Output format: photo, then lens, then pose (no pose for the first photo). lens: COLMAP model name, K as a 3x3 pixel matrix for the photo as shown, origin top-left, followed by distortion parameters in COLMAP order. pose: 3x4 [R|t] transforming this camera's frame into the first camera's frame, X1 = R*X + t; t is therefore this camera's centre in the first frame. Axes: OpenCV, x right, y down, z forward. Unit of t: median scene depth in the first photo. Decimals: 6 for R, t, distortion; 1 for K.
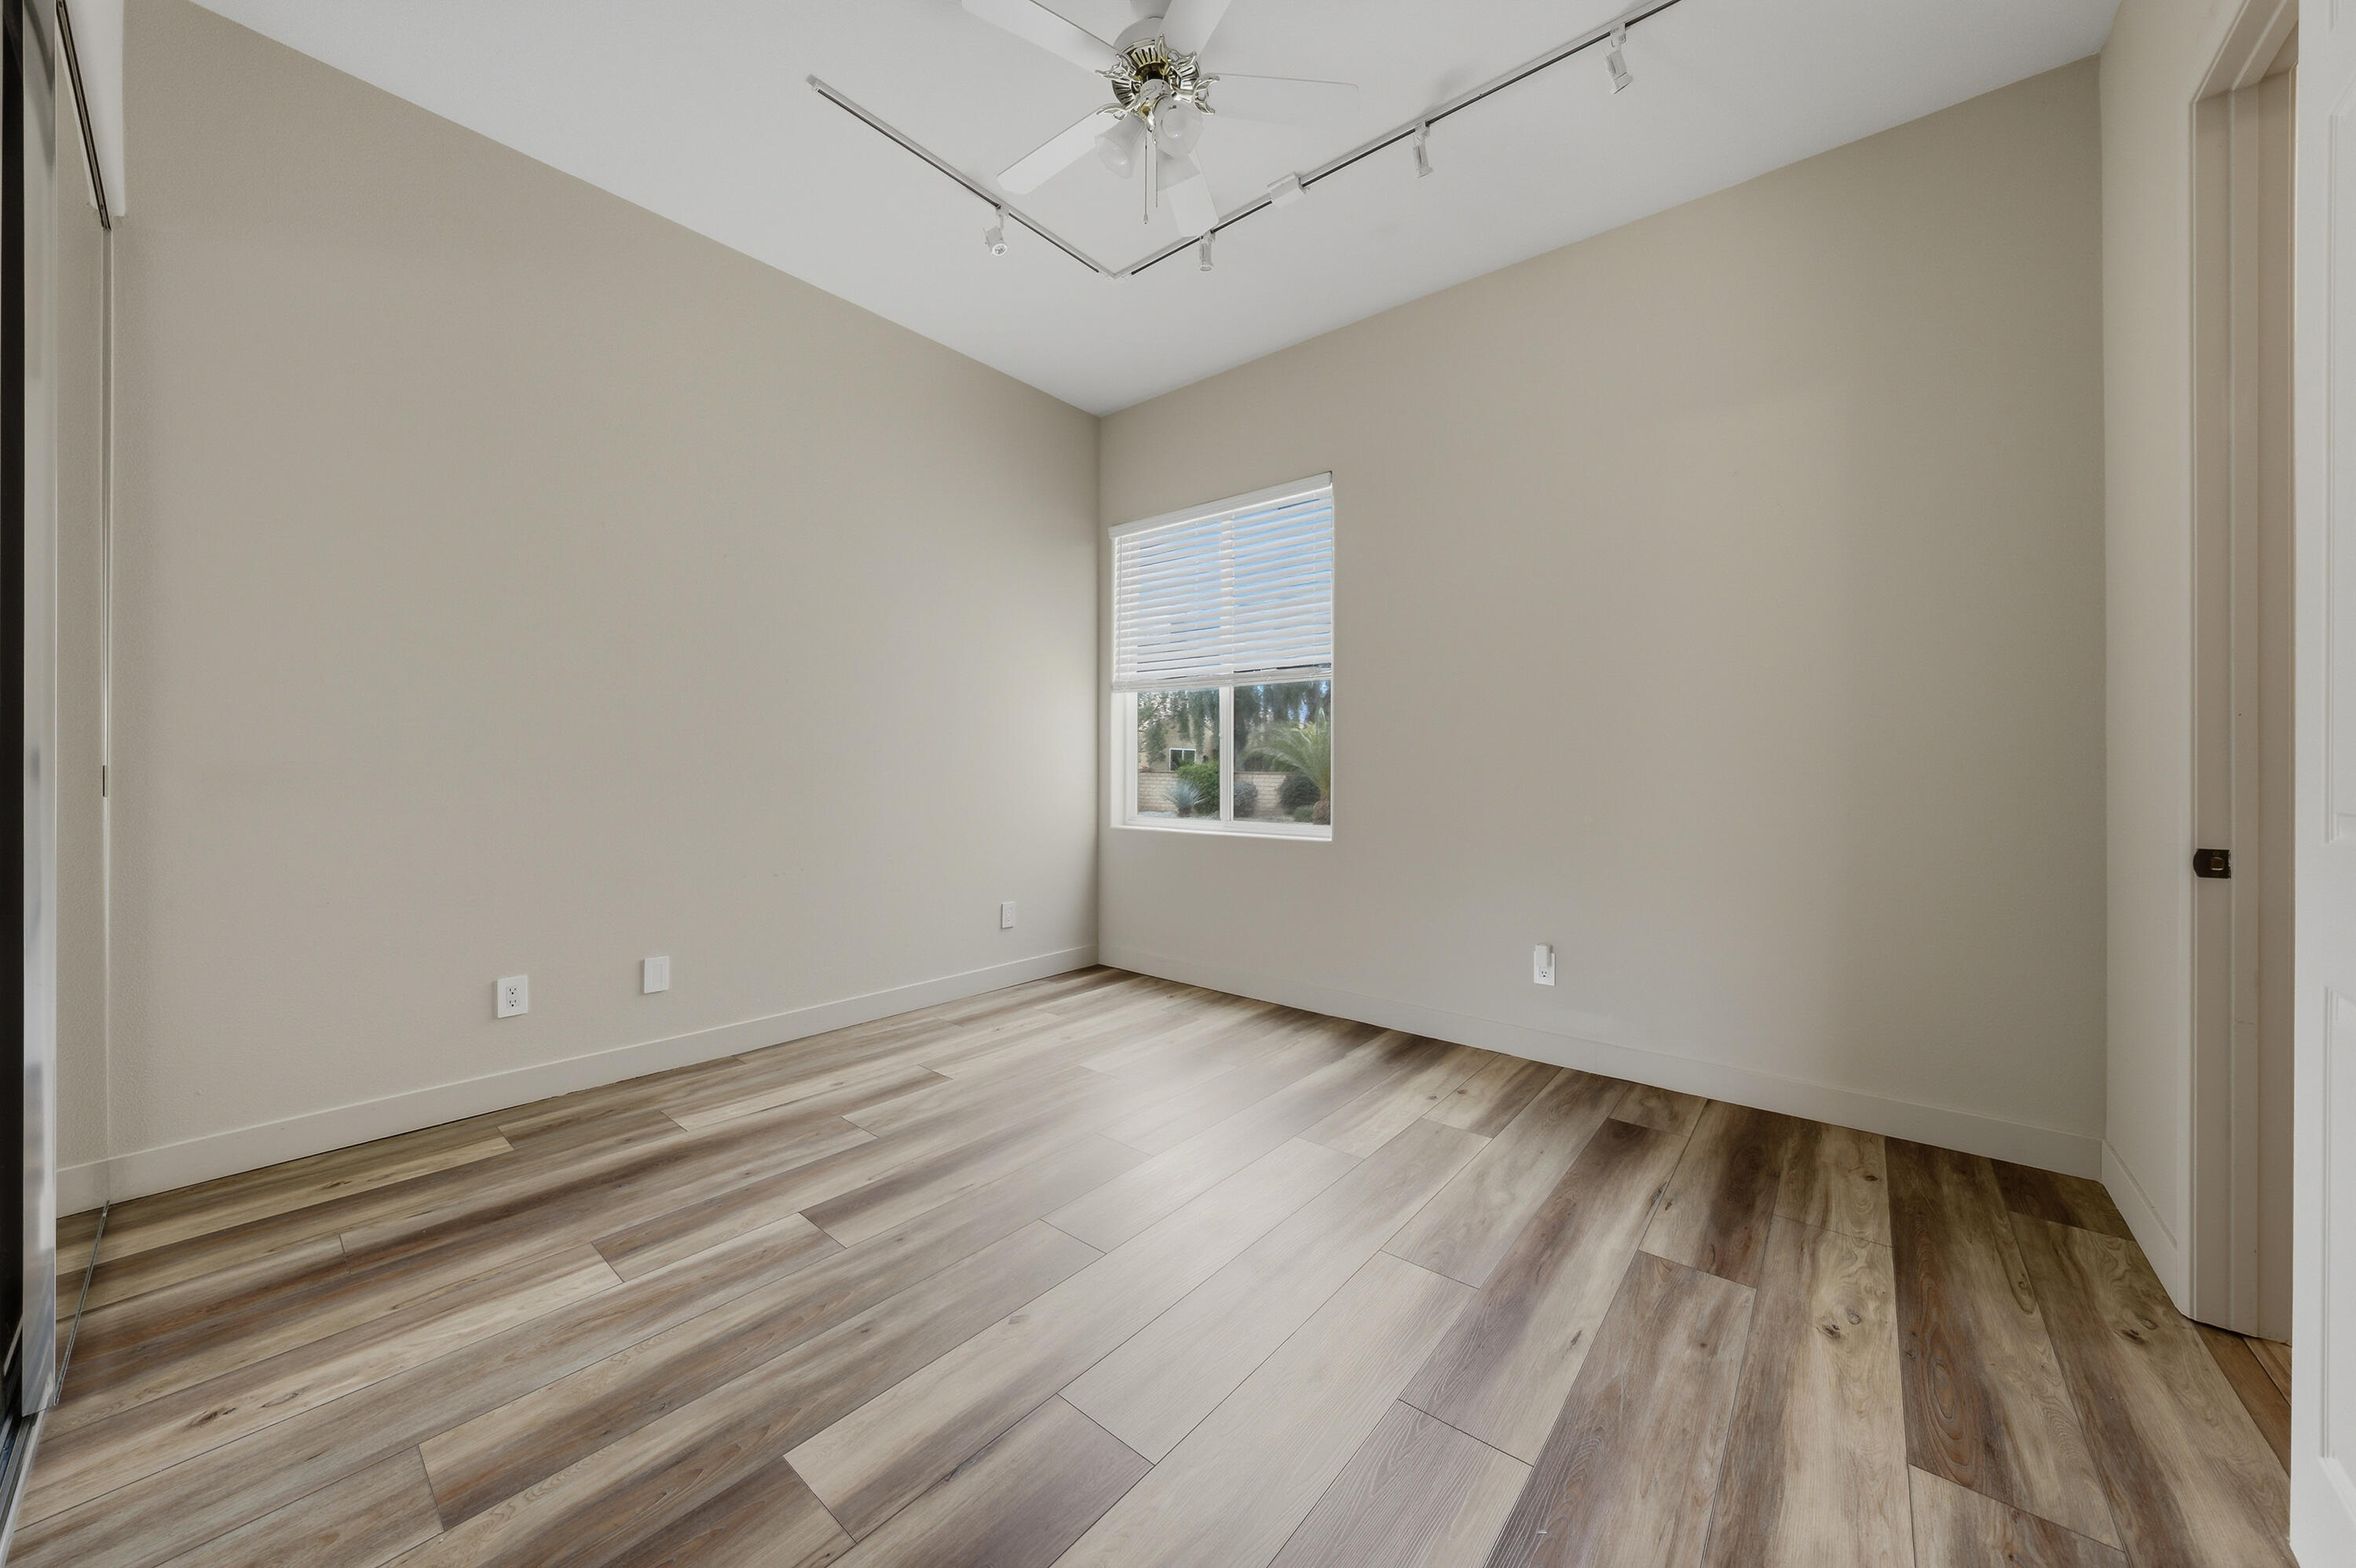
lens RADIAL K [[832.4, 0, 1180.6], [0, 832.4, 775.8], [0, 0, 1]] dist [-0.017765, 0.002310]
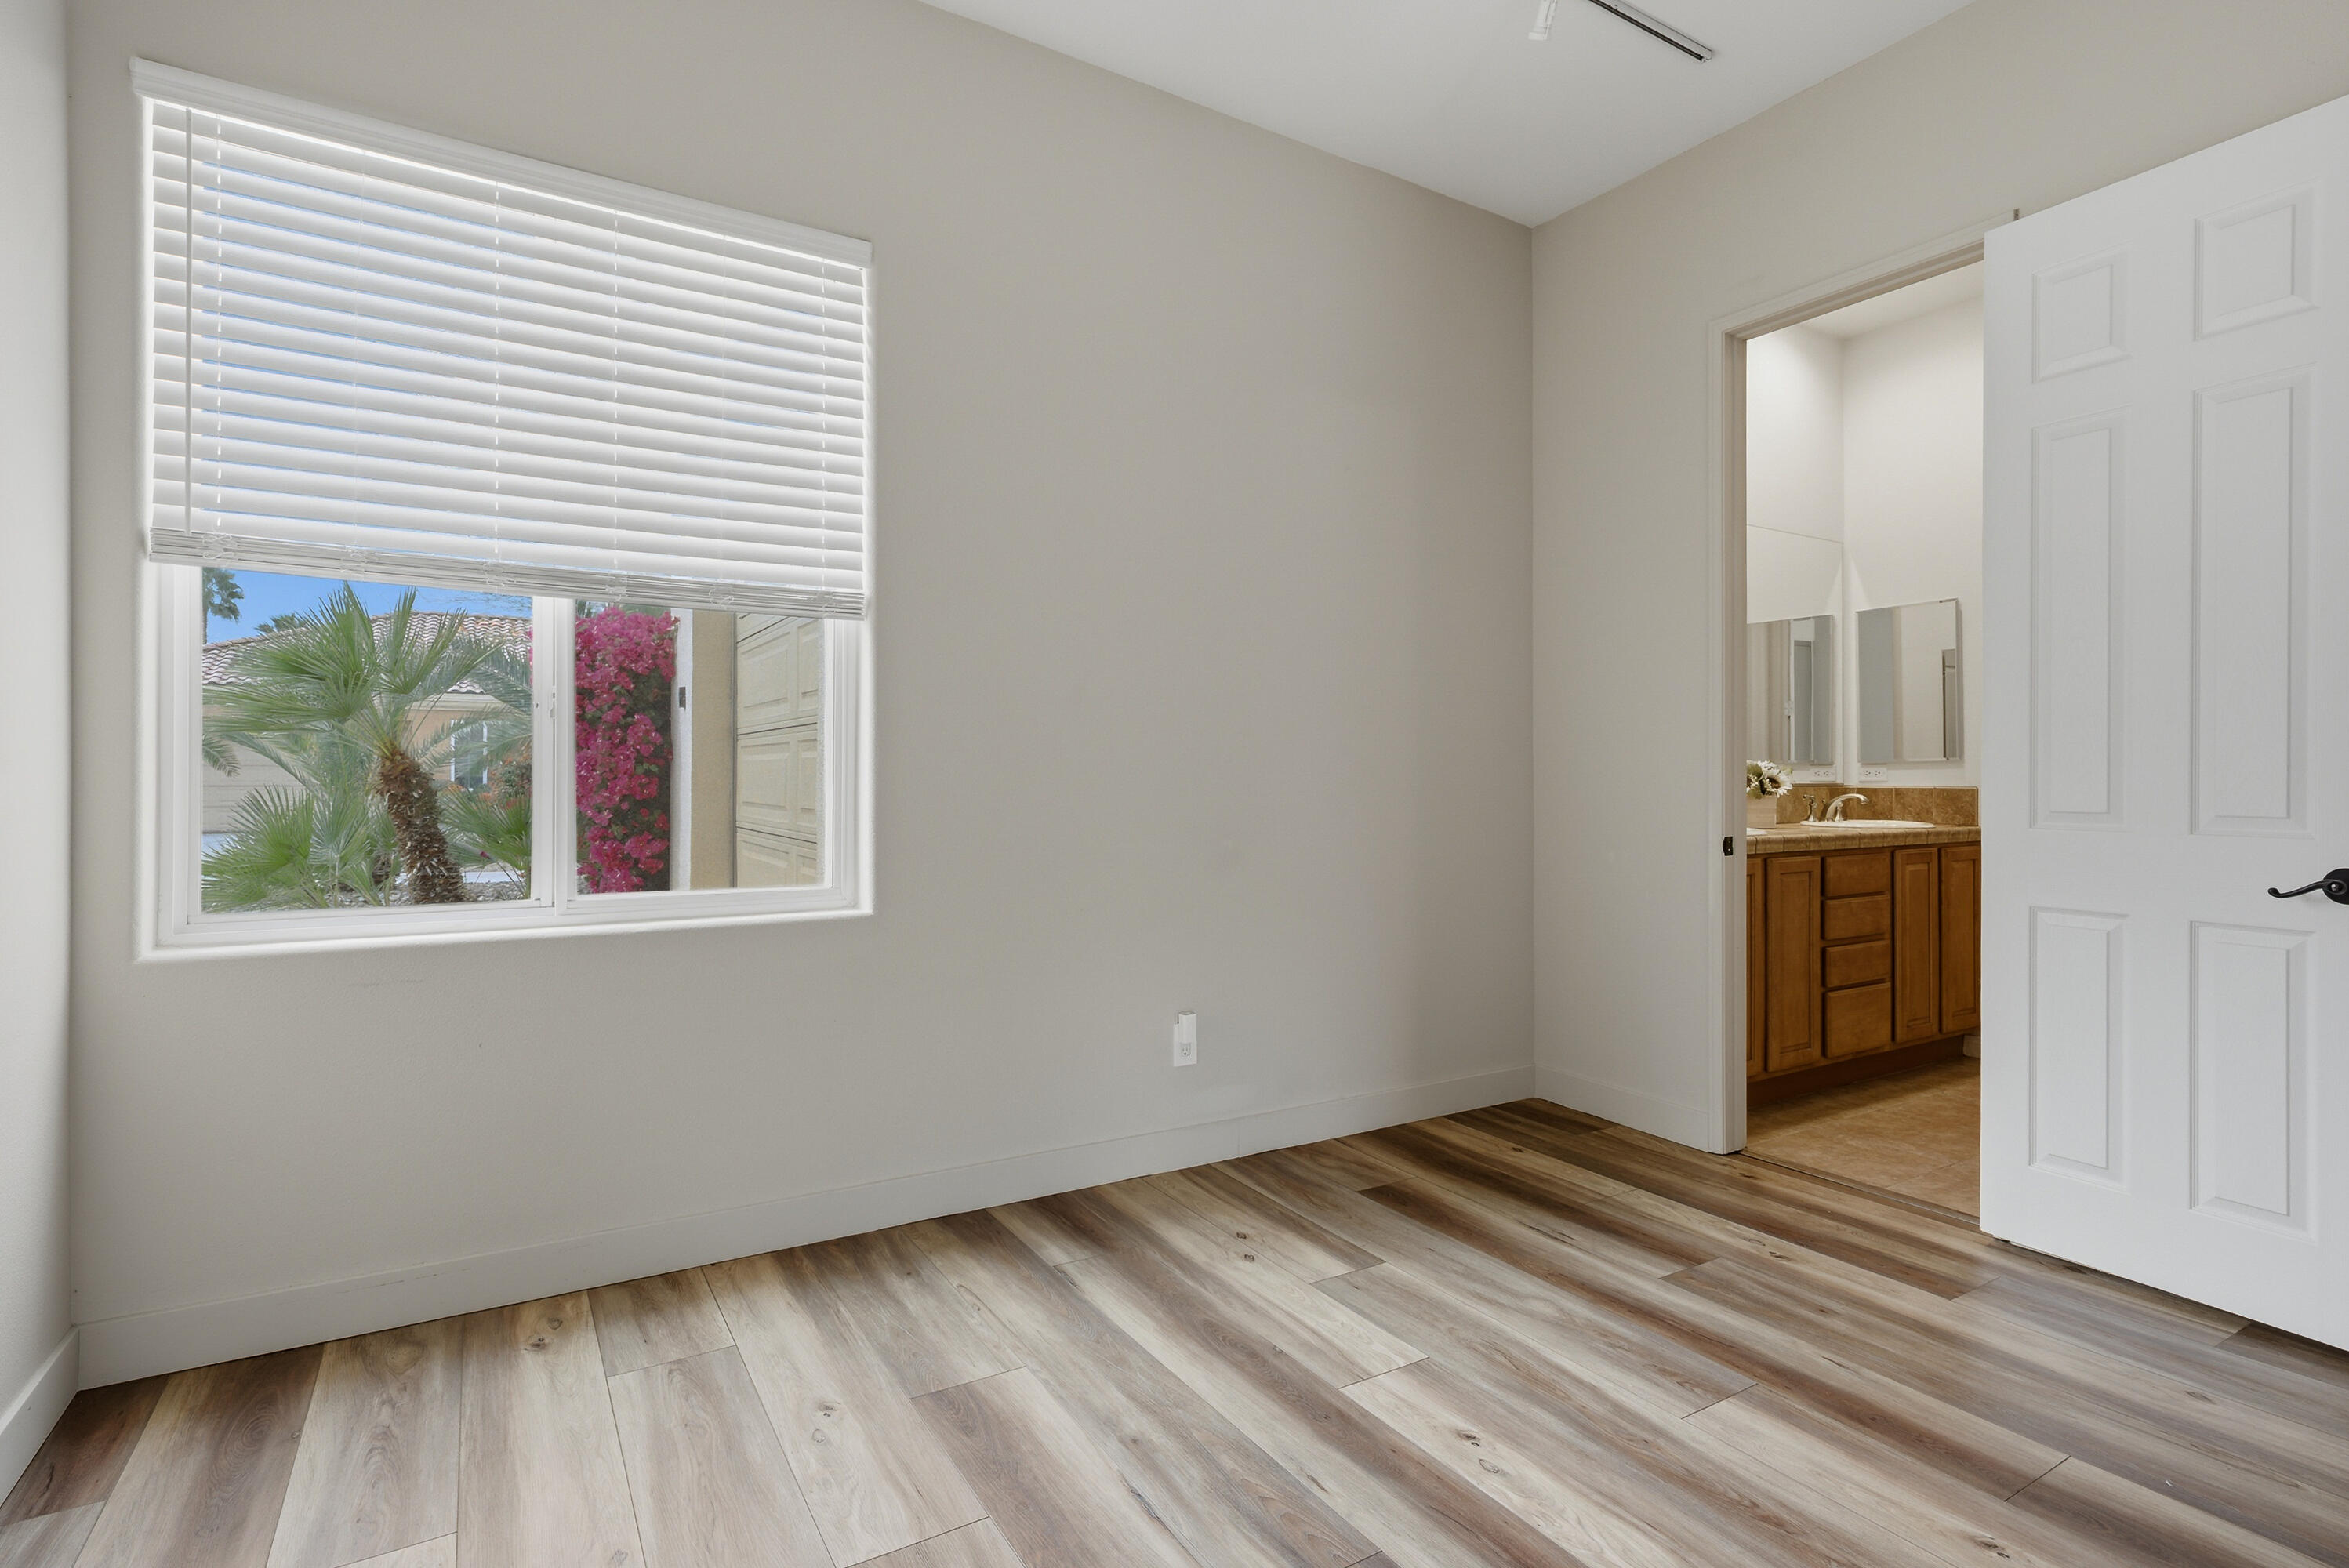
lens RADIAL K [[1147.1, 0, 1171.7], [0, 1147.1, 775.4], [0, 0, 1]] dist [0.003909, 0.000362]
pose [[0.319932, -0.008353, 0.947404, -0.644952], [-0.001657, 0.999955, 0.009376, -0.030821], [-0.947439, -0.004570, 0.319904, 0.762017]]
